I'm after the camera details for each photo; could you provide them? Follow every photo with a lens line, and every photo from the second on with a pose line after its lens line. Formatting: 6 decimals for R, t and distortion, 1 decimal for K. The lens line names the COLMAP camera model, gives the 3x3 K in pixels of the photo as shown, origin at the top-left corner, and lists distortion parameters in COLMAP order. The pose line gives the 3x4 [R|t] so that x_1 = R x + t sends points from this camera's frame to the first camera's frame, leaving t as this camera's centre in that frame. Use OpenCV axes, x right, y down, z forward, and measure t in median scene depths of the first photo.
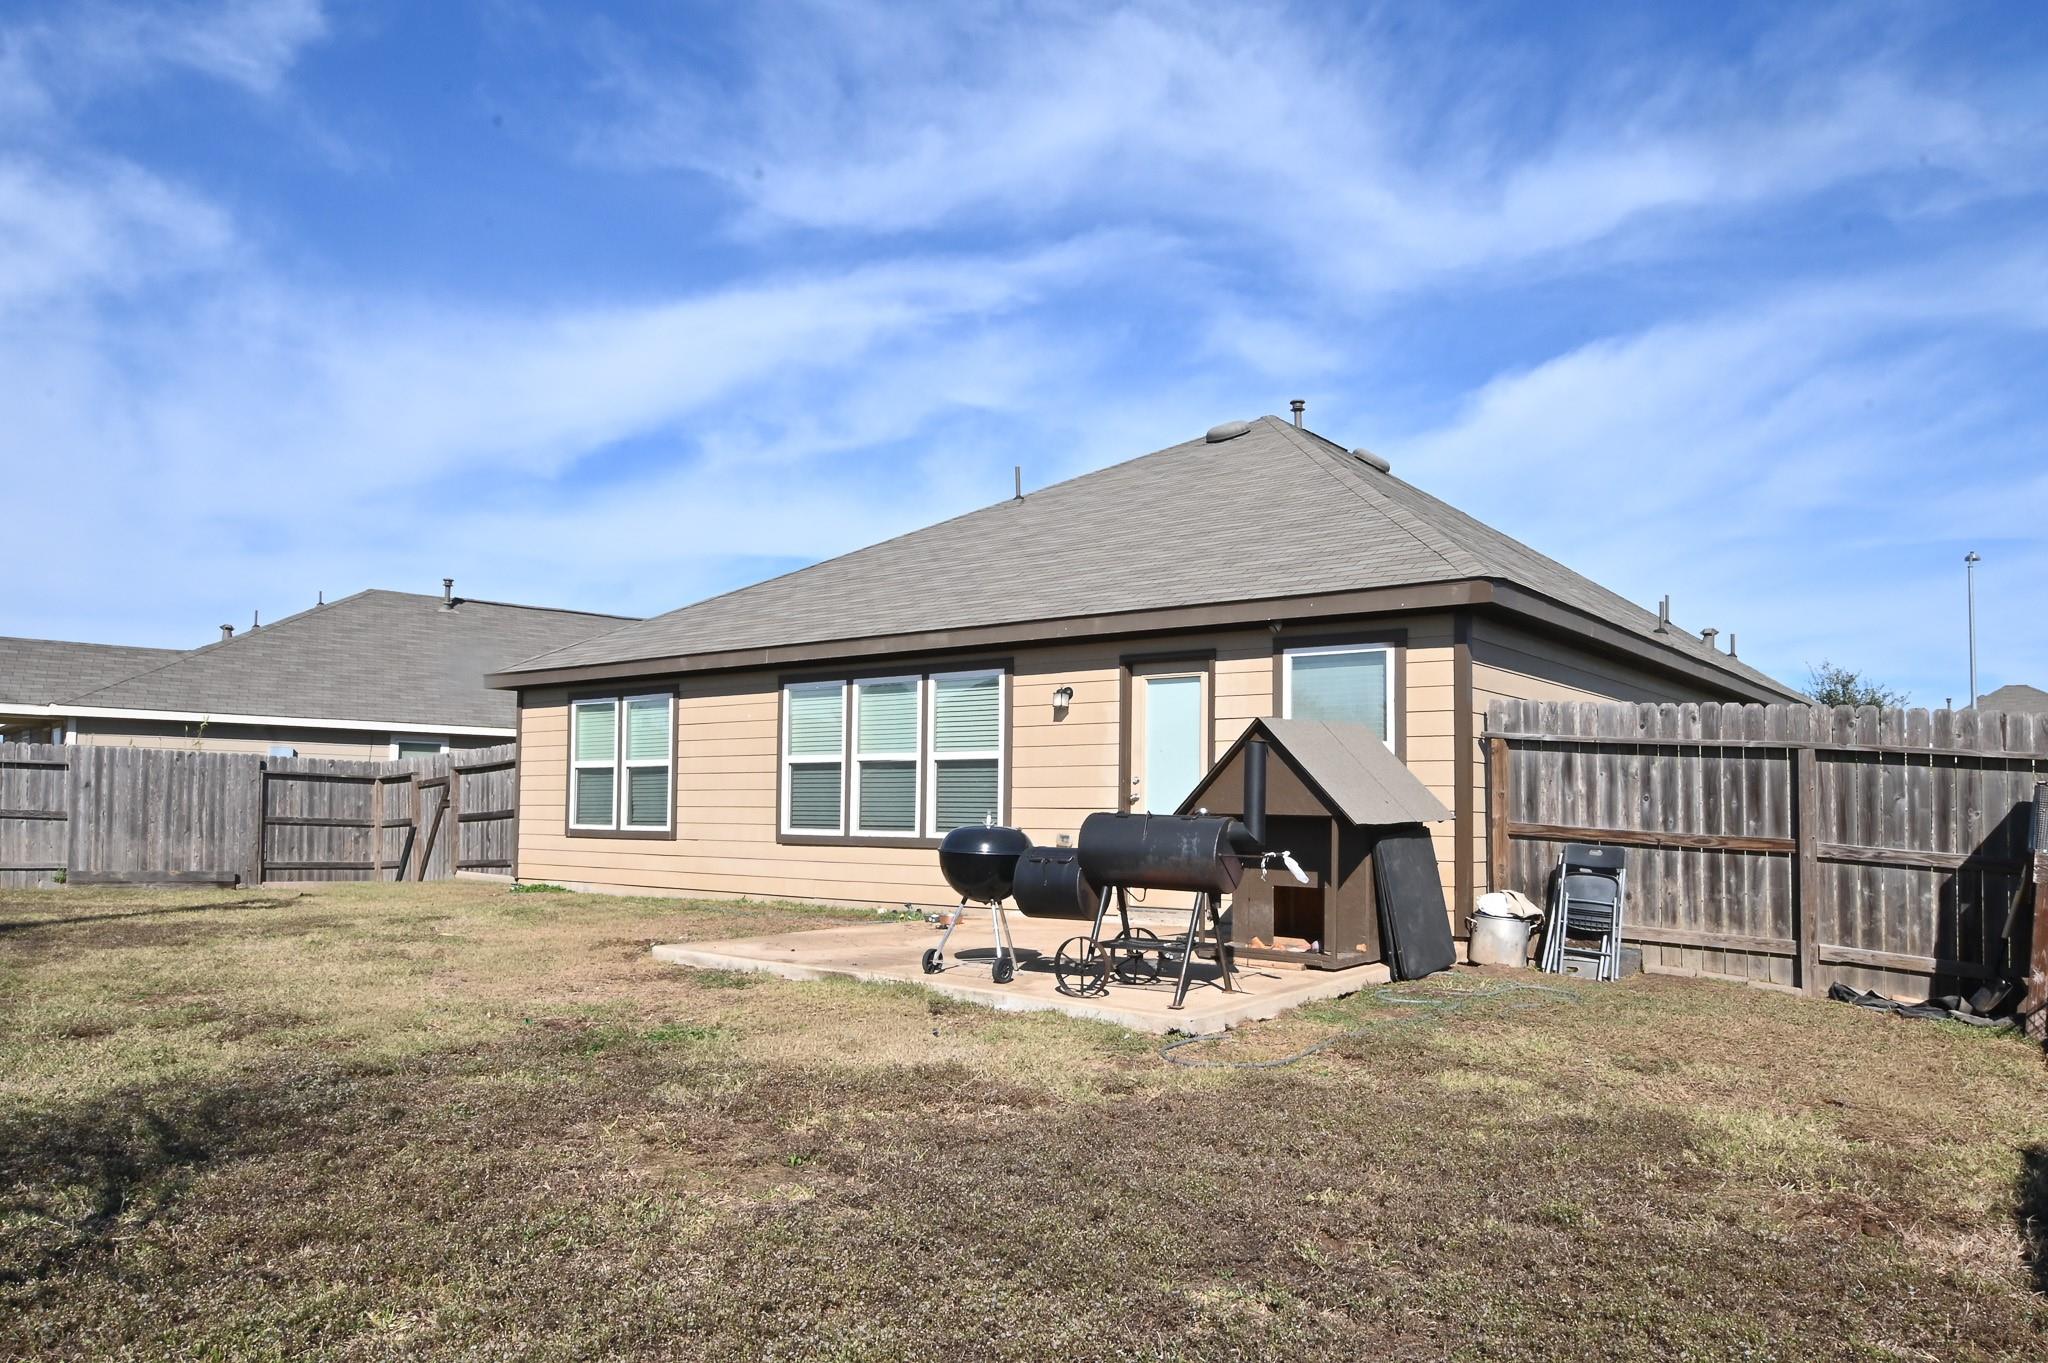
lens RADIAL K [[1474.6, 0, 1024.2], [0, 1474.6, 712.8], [0, 0, 1]] dist [-0.012105, 0.003275]
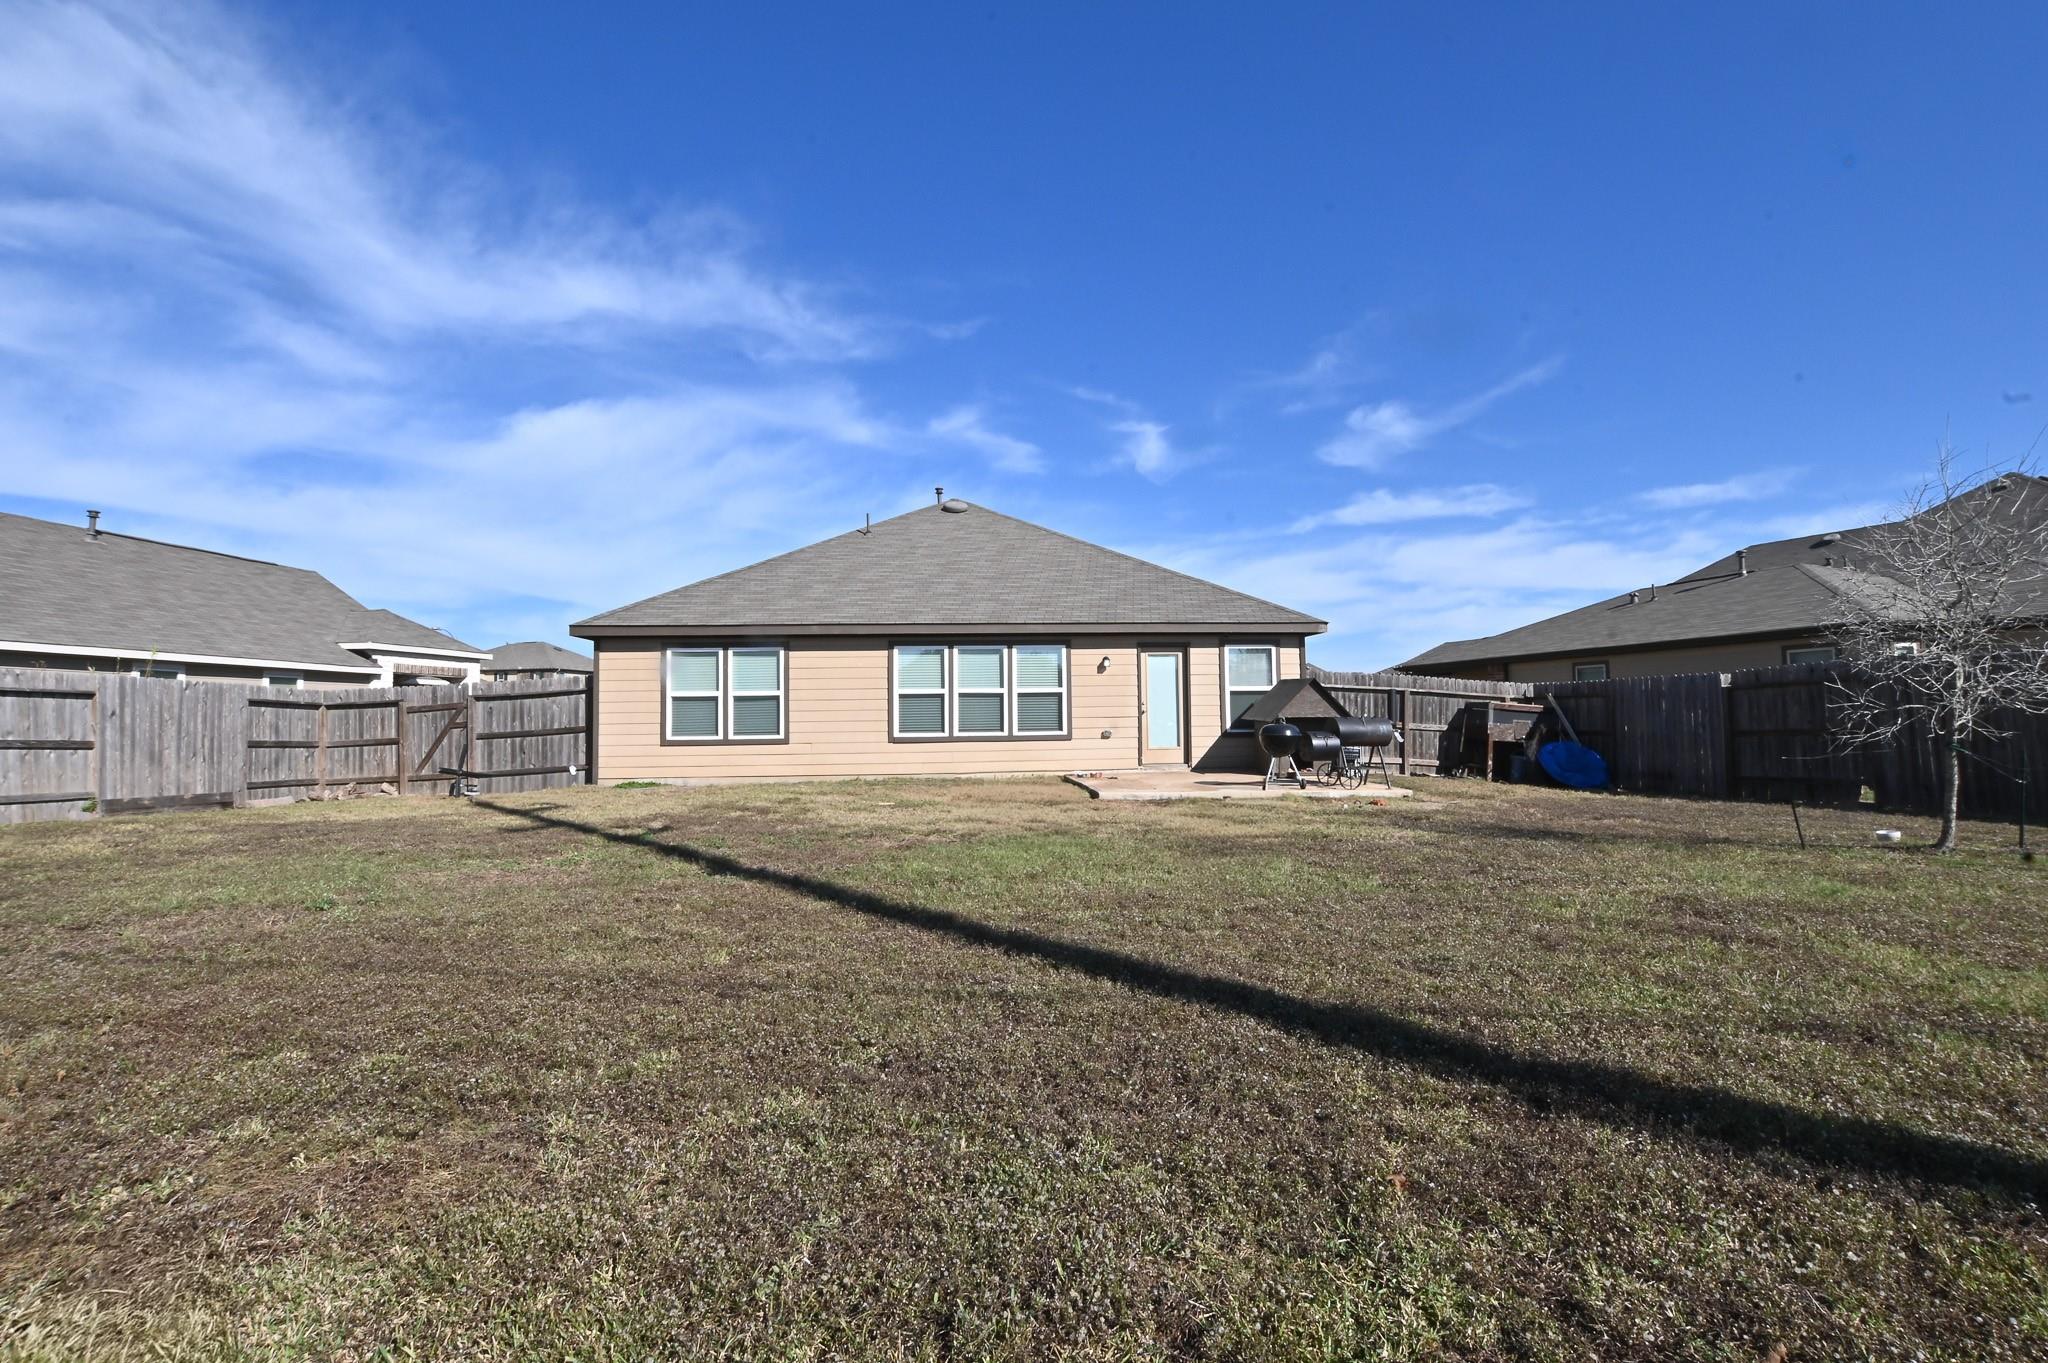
lens RADIAL K [[1027.3, 0, 950.5], [0, 1027.3, 655.6], [0, 0, 1]] dist [-0.025619, -0.000177]
pose [[0.716038, 0.023379, 0.697670, -0.709871], [-0.027998, 0.999597, -0.004762, -0.003987], [-0.697500, -0.016123, 0.716403, 0.101322]]
